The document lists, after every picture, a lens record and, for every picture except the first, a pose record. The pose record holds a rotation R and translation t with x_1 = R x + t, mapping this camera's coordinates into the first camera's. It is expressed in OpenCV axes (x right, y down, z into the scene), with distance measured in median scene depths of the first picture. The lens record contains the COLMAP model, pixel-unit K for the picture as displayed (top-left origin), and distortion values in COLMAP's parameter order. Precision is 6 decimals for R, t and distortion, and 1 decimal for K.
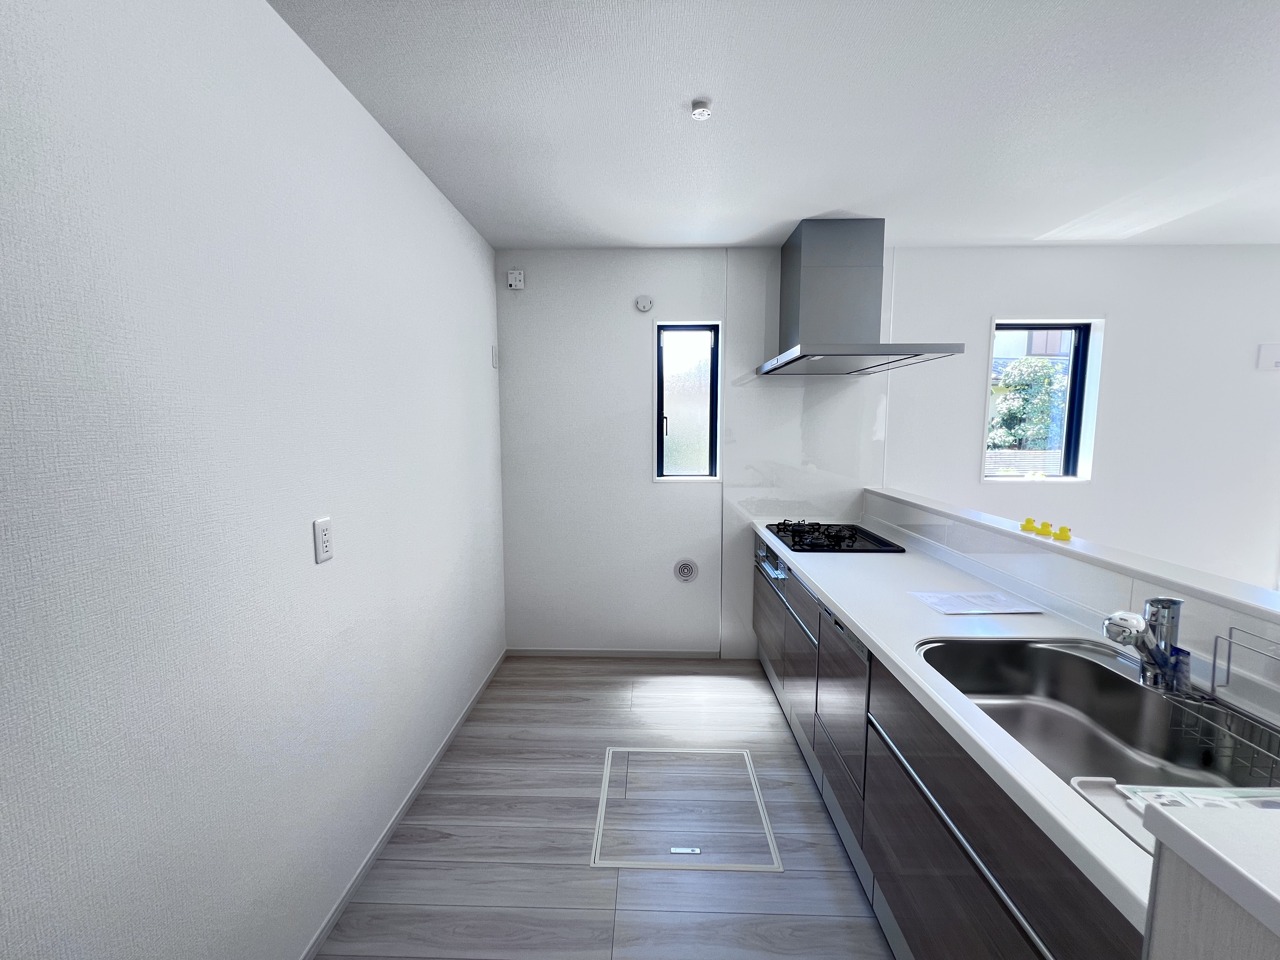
lens RADIAL K [[517.1, 0, 637.2], [0, 517.1, 480.6], [0, 0, 1]] dist [-0.003171, 0.001035]
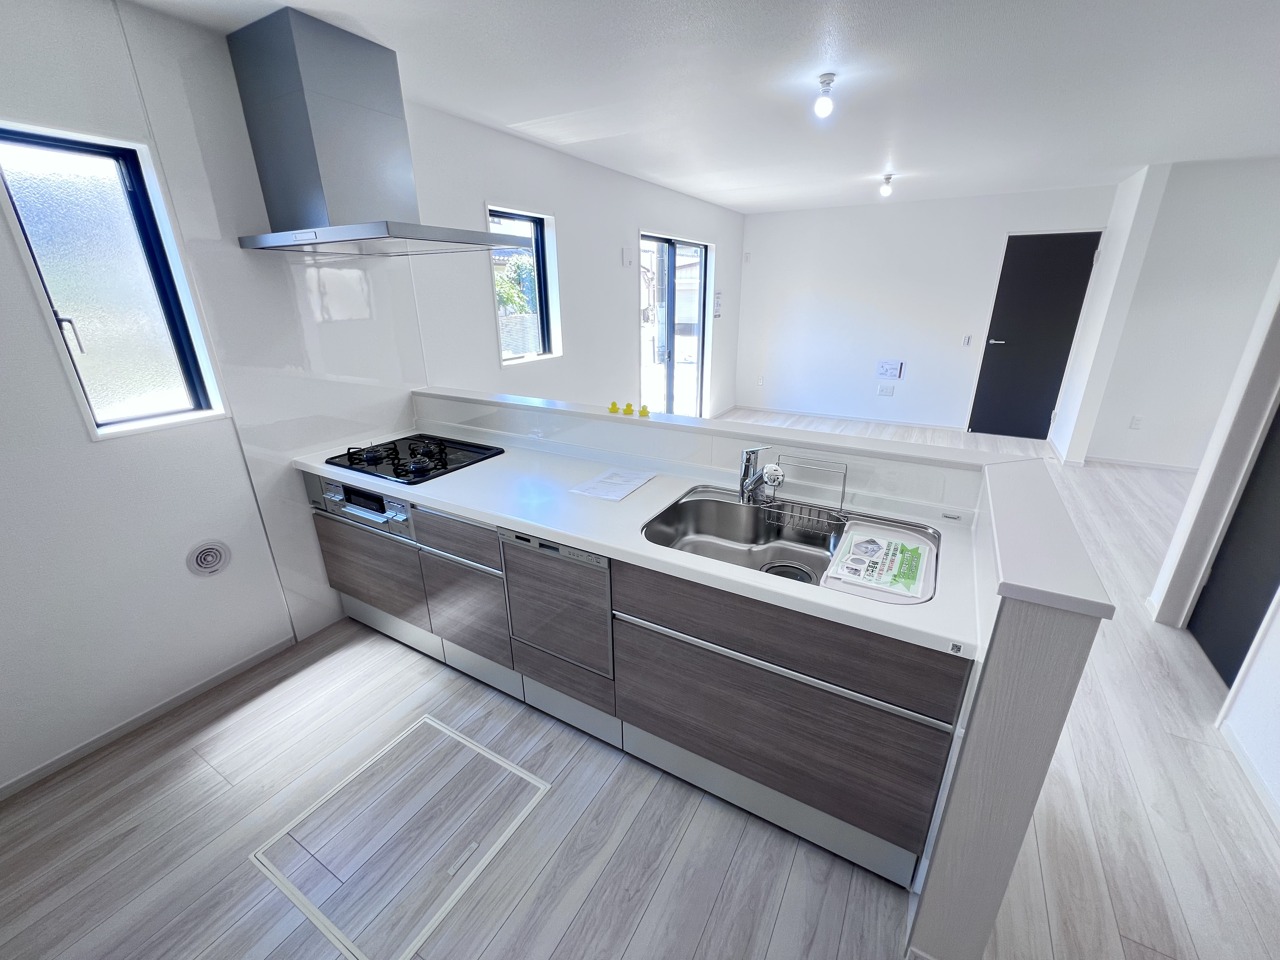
lens RADIAL K [[517.1, 0, 638.8], [0, 517.1, 479.6], [0, 0, 1]] dist [-0.003171, 0.001035]
pose [[0.474191, -0.305278, 0.825802, -0.220927], [0.101459, 0.950660, 0.293176, -0.083234], [-0.874557, -0.055236, 0.481767, 0.278754]]
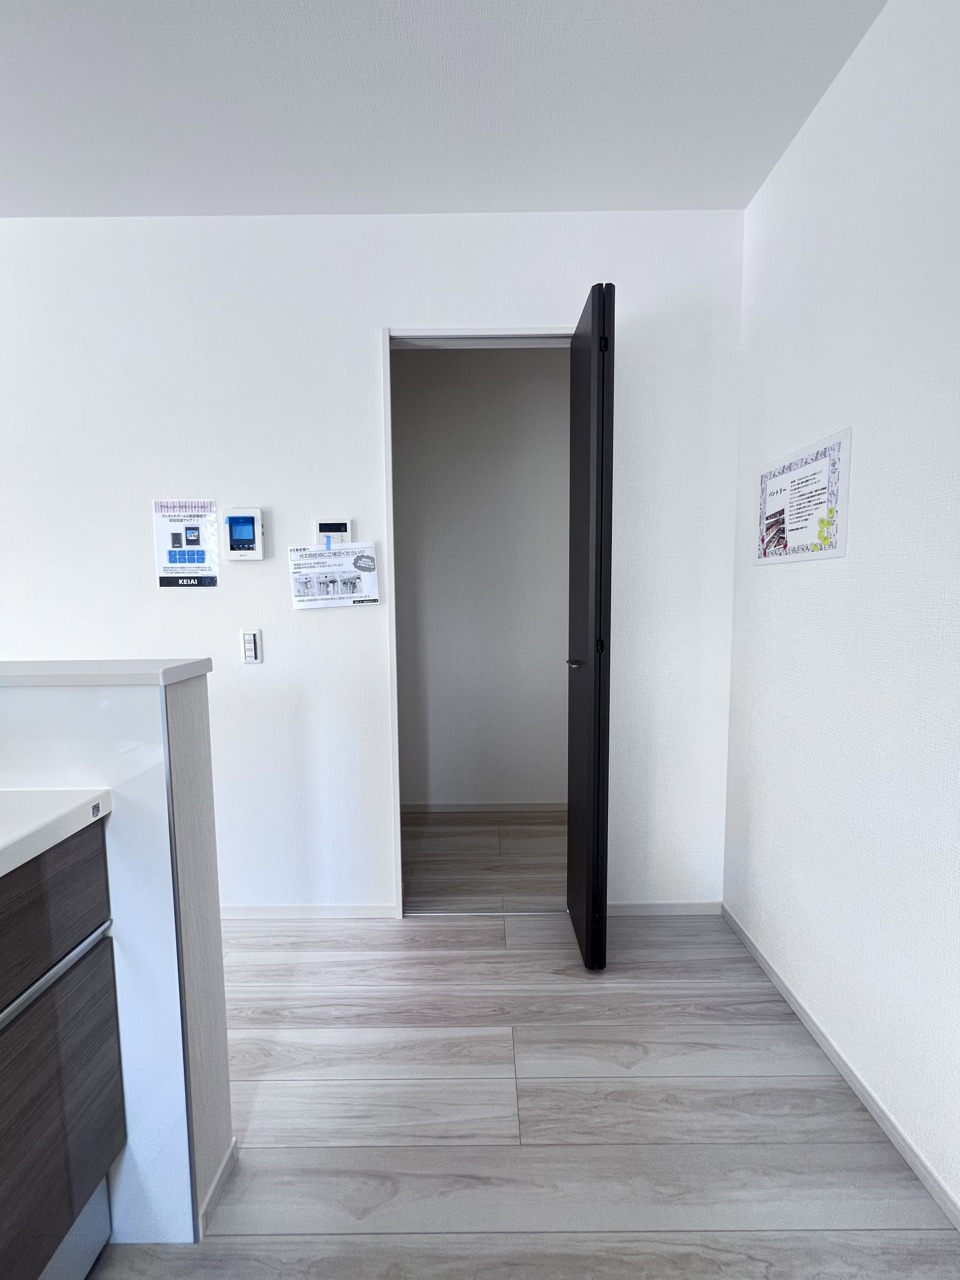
lens RADIAL K [[517.1, 0, 476.2], [0, 517.1, 644.2], [0, 0, 1]] dist [-0.003171, 0.001035]
pose [[-0.999658, 0.011728, -0.023359, 0.000221], [0.006909, 0.980468, 0.196559, 0.048348], [0.025207, 0.196331, -0.980214, 0.588265]]
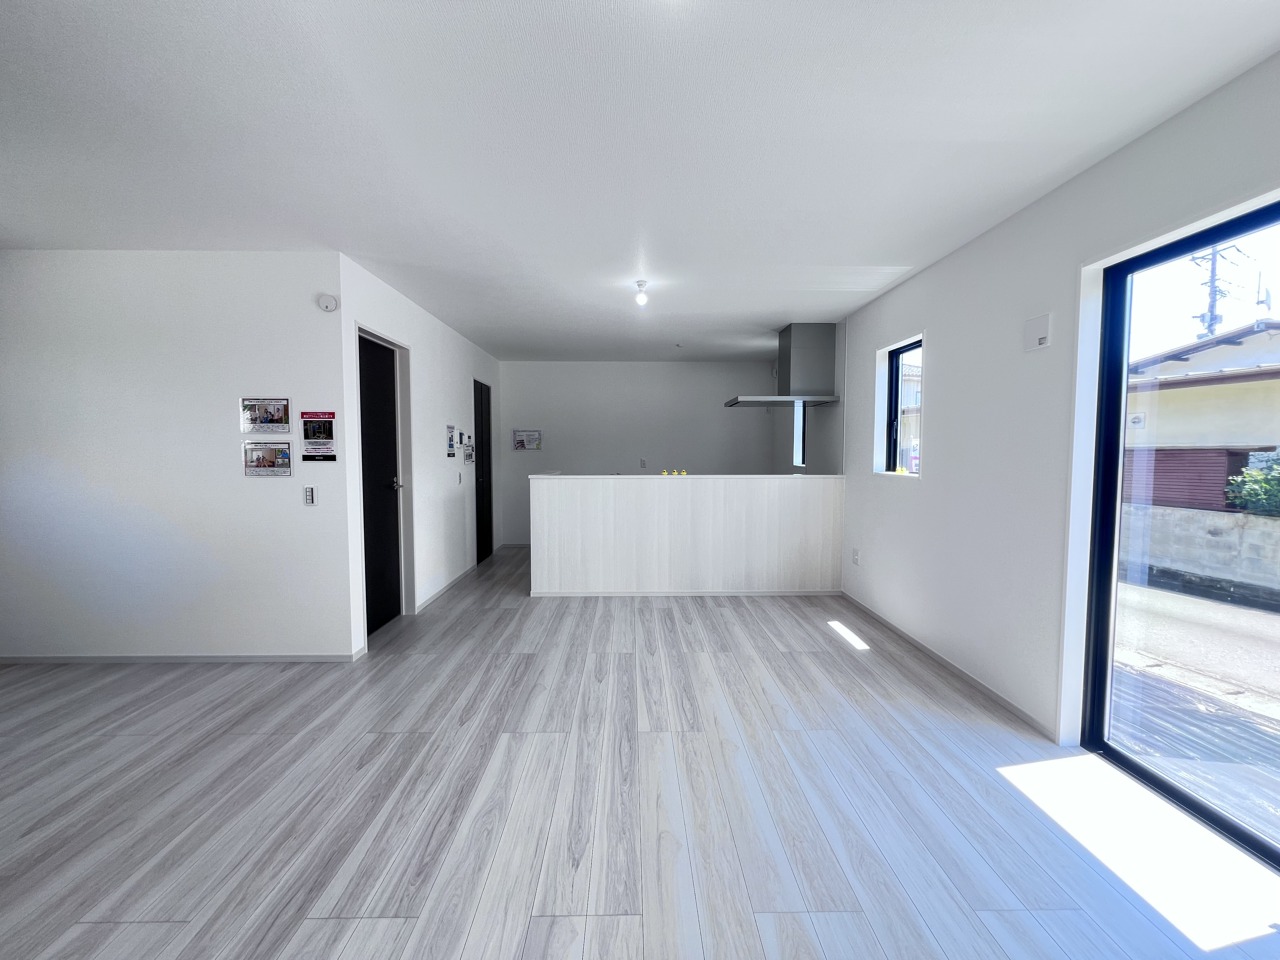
lens RADIAL K [[516.2, 0, 638.2], [0, 516.2, 473.4], [0, 0, 1]] dist [-0.001936, 0.001376]
pose [[0.050816, 0.045875, -0.997654, 2.569846], [-0.105889, 0.993561, 0.040293, 0.014853], [0.993079, 0.103593, 0.055347, 0.444530]]
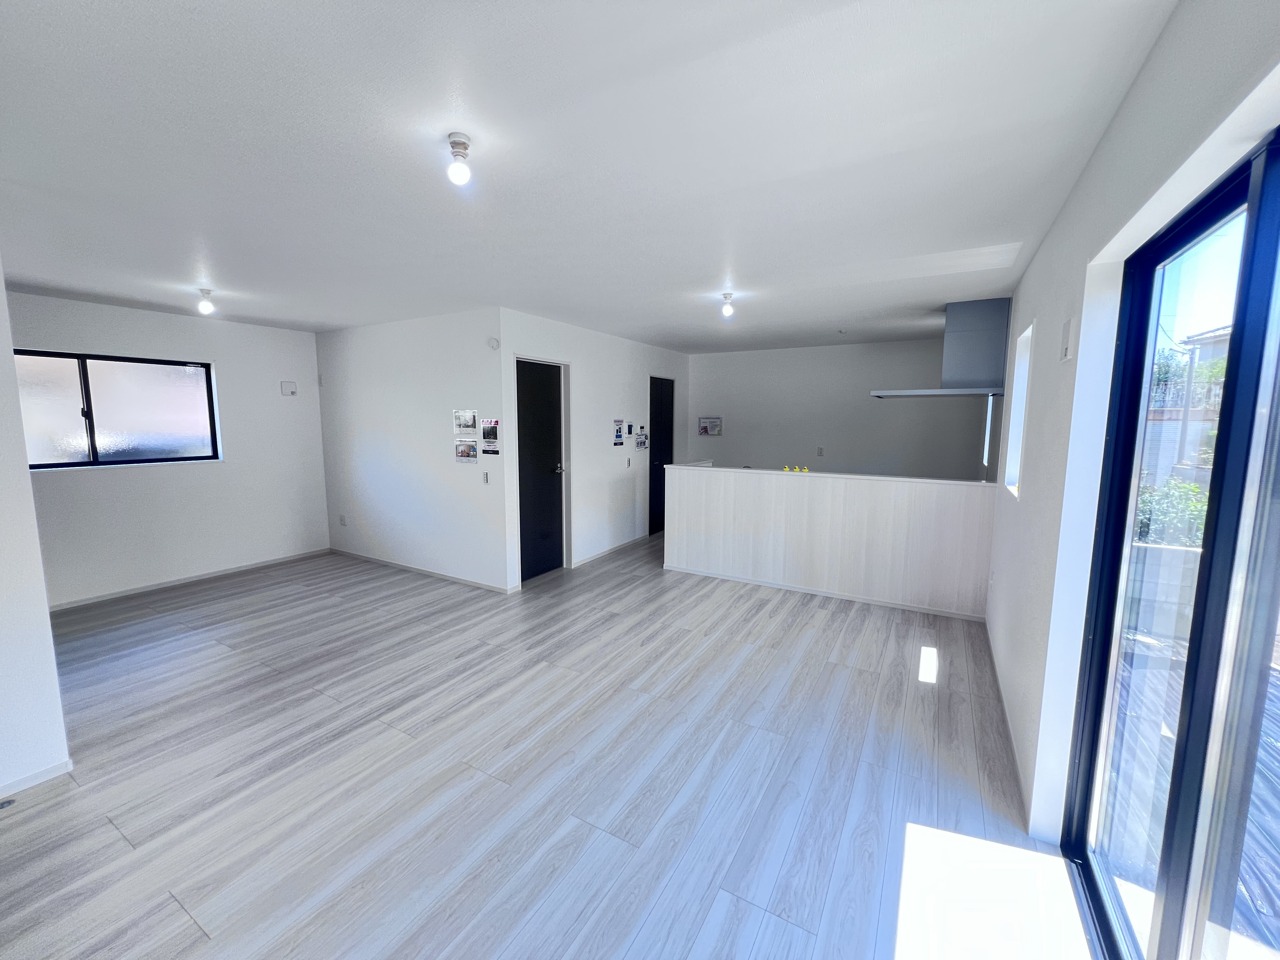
lens RADIAL K [[516.2, 0, 638.1], [0, 516.2, 476.4], [0, 0, 1]] dist [-0.001936, 0.001376]
pose [[-0.476279, 0.098603, -0.873748, 2.631948], [-0.096061, 0.981910, 0.163172, -0.163858], [0.874031, 0.161648, -0.458191, 1.081958]]
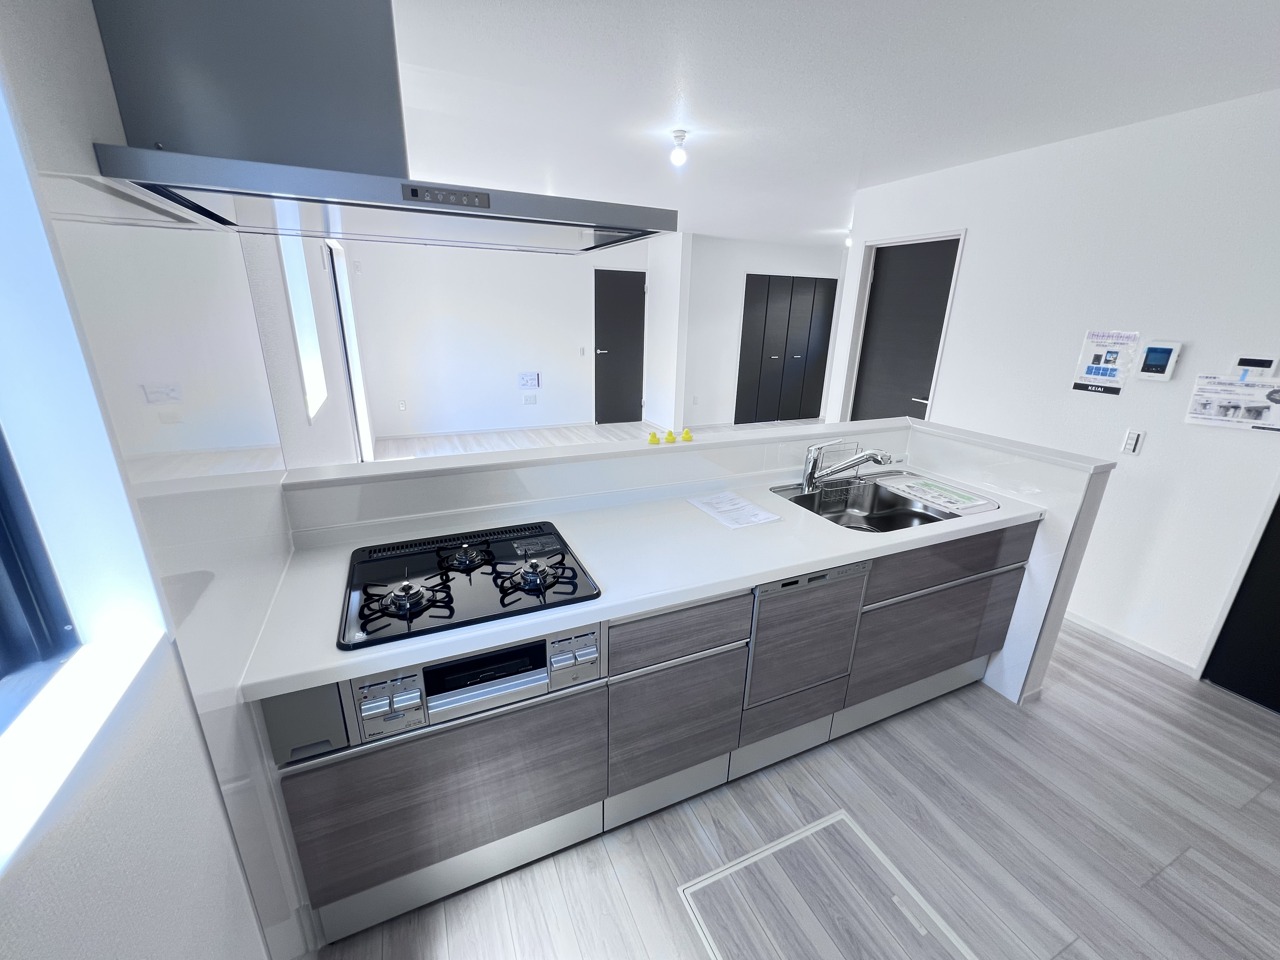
lens RADIAL K [[517.1, 0, 636.0], [0, 517.1, 478.5], [0, 0, 1]] dist [-0.003171, 0.001035]
pose [[-0.441993, -0.287705, 0.849628, -0.160672], [0.072091, 0.932712, 0.353343, -0.184905], [-0.894117, 0.217426, -0.391511, 1.191741]]
